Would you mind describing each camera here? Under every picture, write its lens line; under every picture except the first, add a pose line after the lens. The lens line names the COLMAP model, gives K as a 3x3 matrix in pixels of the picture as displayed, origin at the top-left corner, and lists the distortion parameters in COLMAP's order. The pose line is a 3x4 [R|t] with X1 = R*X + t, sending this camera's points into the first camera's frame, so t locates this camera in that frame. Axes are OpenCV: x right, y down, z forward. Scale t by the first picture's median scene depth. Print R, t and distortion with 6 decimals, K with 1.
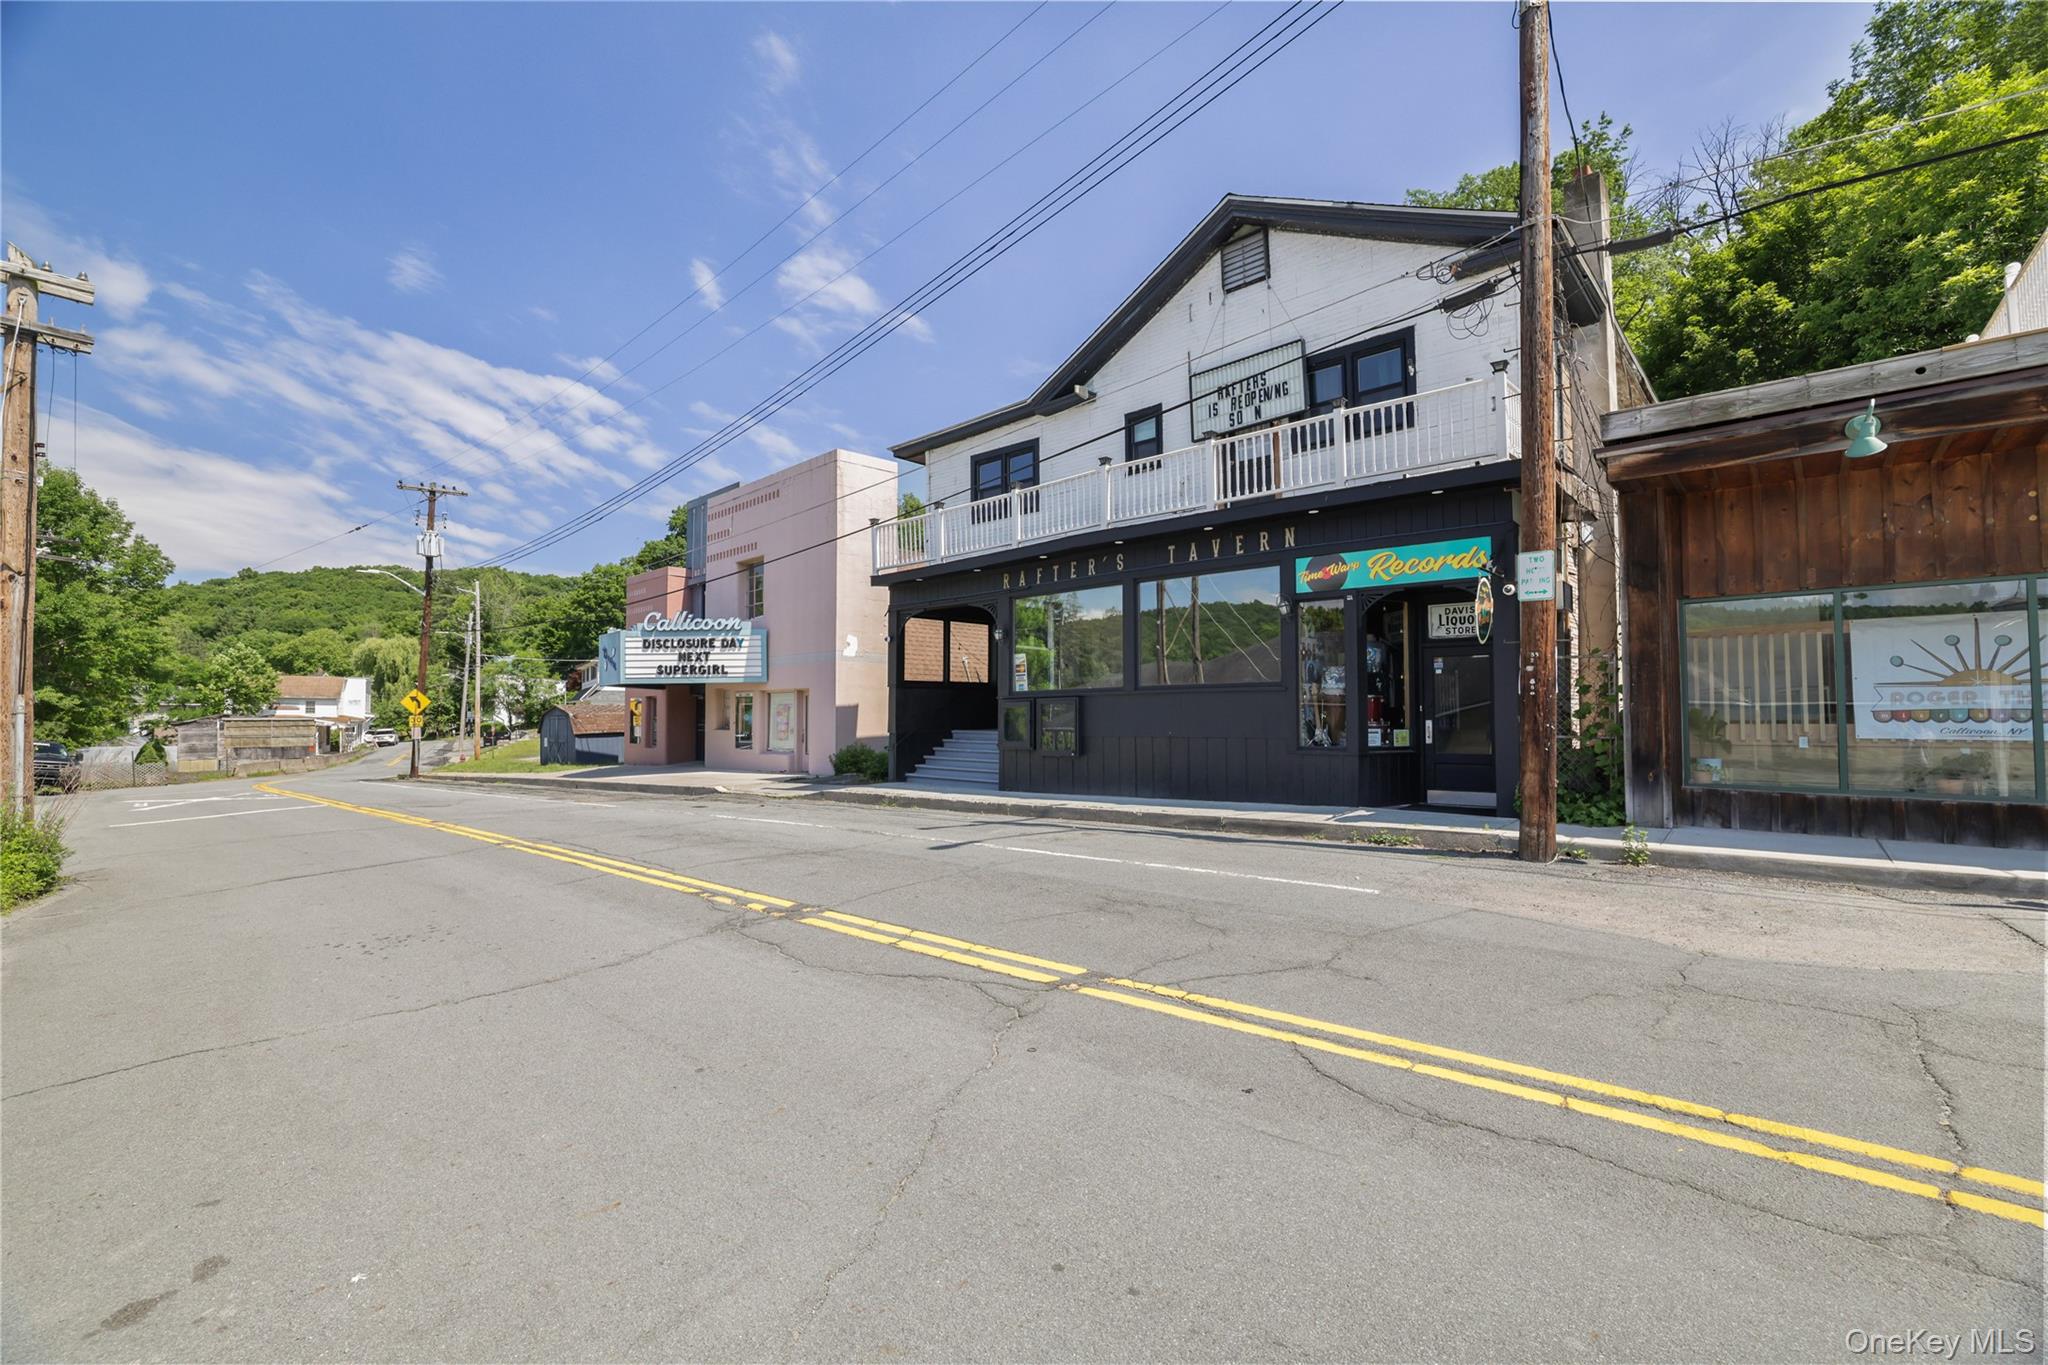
lens RADIAL K [[875.8, 0, 1024.0], [0, 875.8, 682.5], [0, 0, 1]] dist [0.000855, -0.000208]
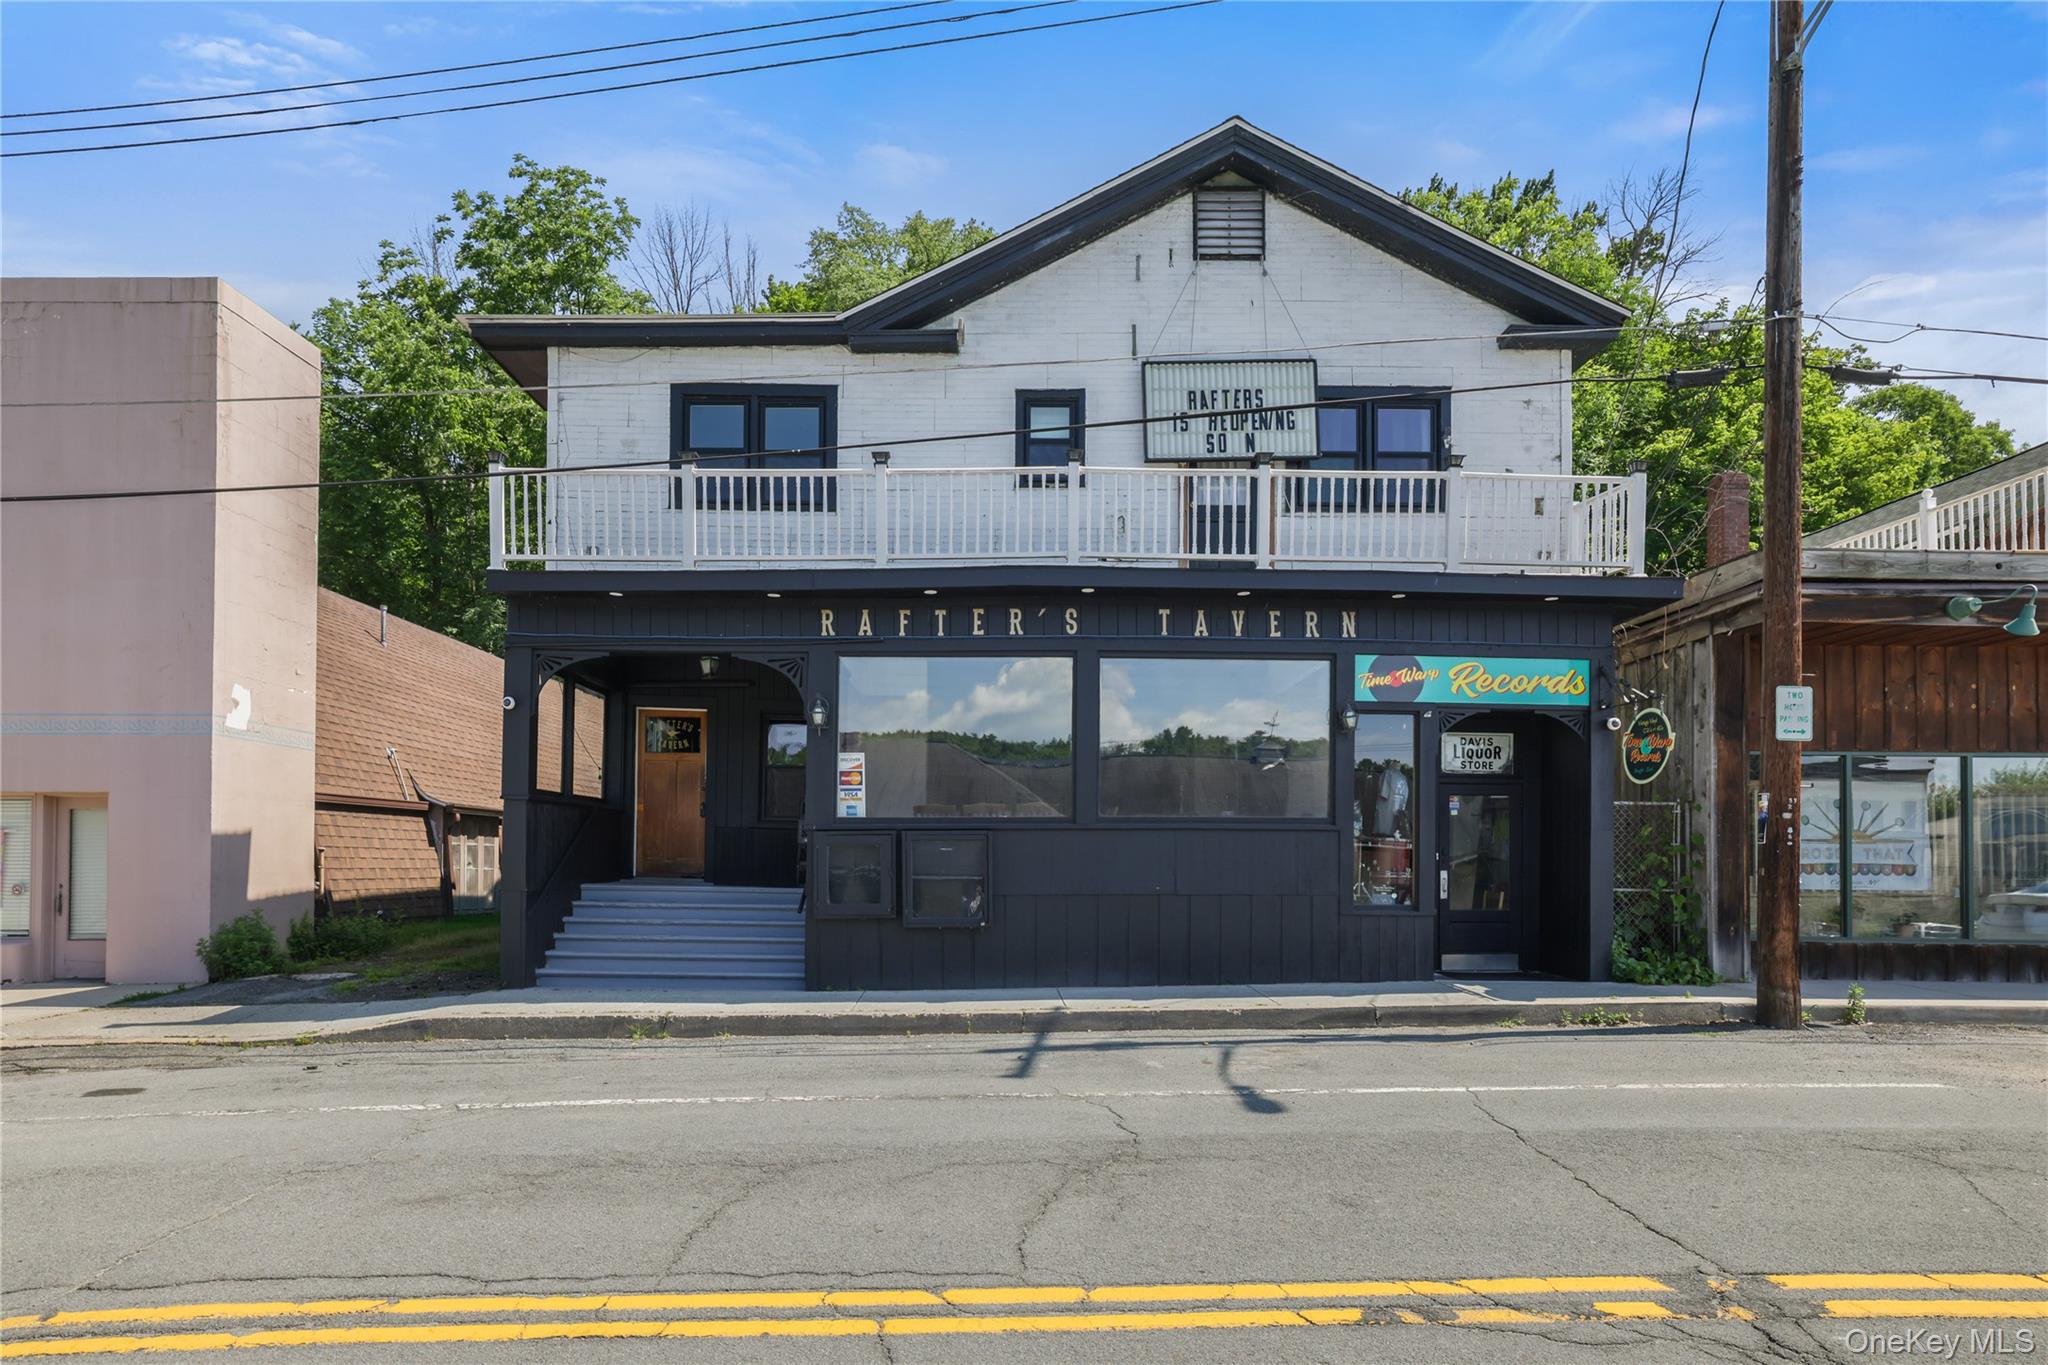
lens RADIAL K [[1123.4, 0, 1025.0], [0, 1123.4, 856.8], [0, 0, 1]] dist [-0.004690, 0.001097]
pose [[0.732976, 0.010278, 0.680176, -0.491835], [-0.035093, 0.999126, 0.022720, 0.017326], [-0.679348, -0.040522, 0.732696, 0.434596]]
